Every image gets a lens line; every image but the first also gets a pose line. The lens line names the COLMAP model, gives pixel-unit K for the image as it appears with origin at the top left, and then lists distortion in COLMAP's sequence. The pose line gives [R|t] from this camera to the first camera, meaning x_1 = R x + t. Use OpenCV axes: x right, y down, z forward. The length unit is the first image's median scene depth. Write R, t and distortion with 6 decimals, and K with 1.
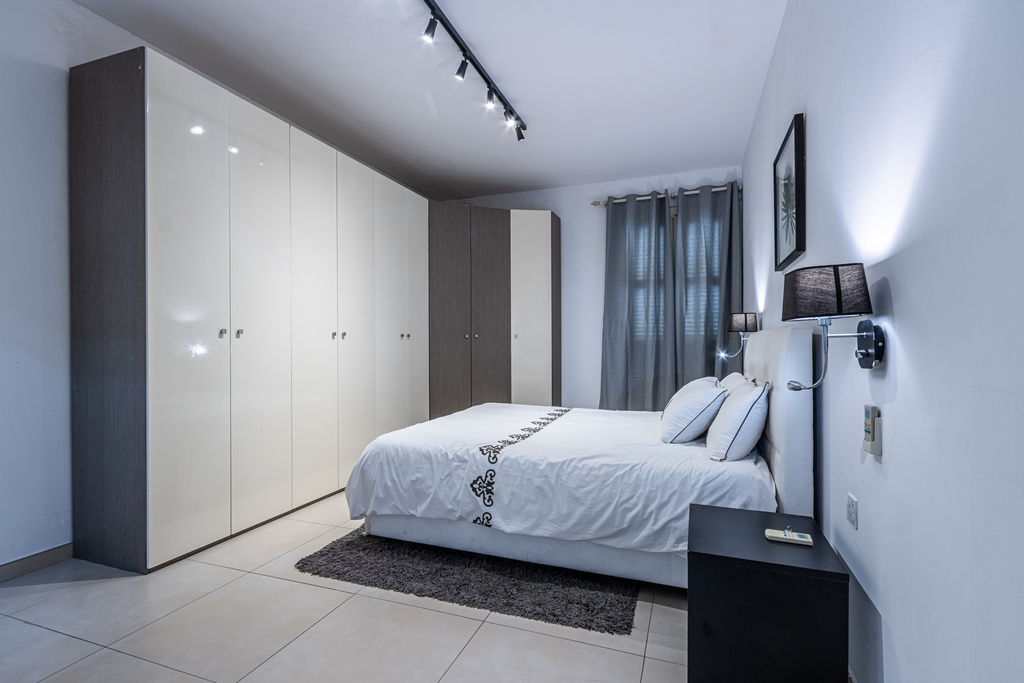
lens RADIAL K [[486.1, 0, 512.0], [0, 486.1, 341.5], [0, 0, 1]] dist [0.002577, -0.000115]
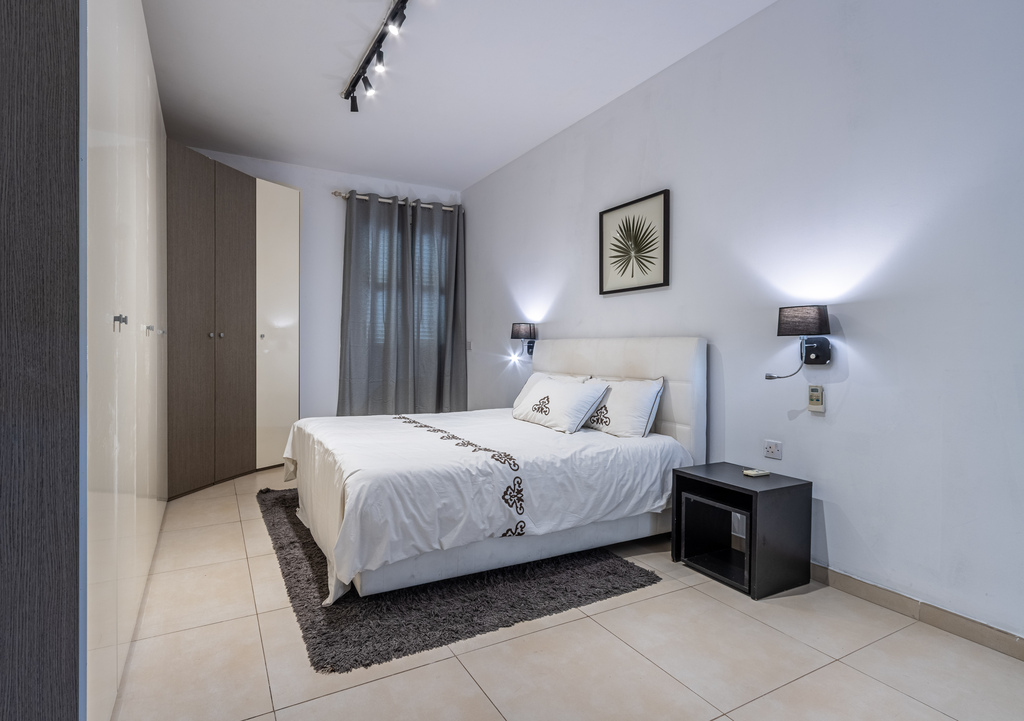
lens RADIAL K [[488.7, 0, 512.1], [0, 488.7, 351.4], [0, 0, 1]] dist [-0.000667, -0.000060]
pose [[0.675566, 0.004490, 0.737286, -0.750674], [-0.014315, 0.999873, 0.007028, 0.005610], [-0.737161, -0.015302, 0.675544, 0.341945]]
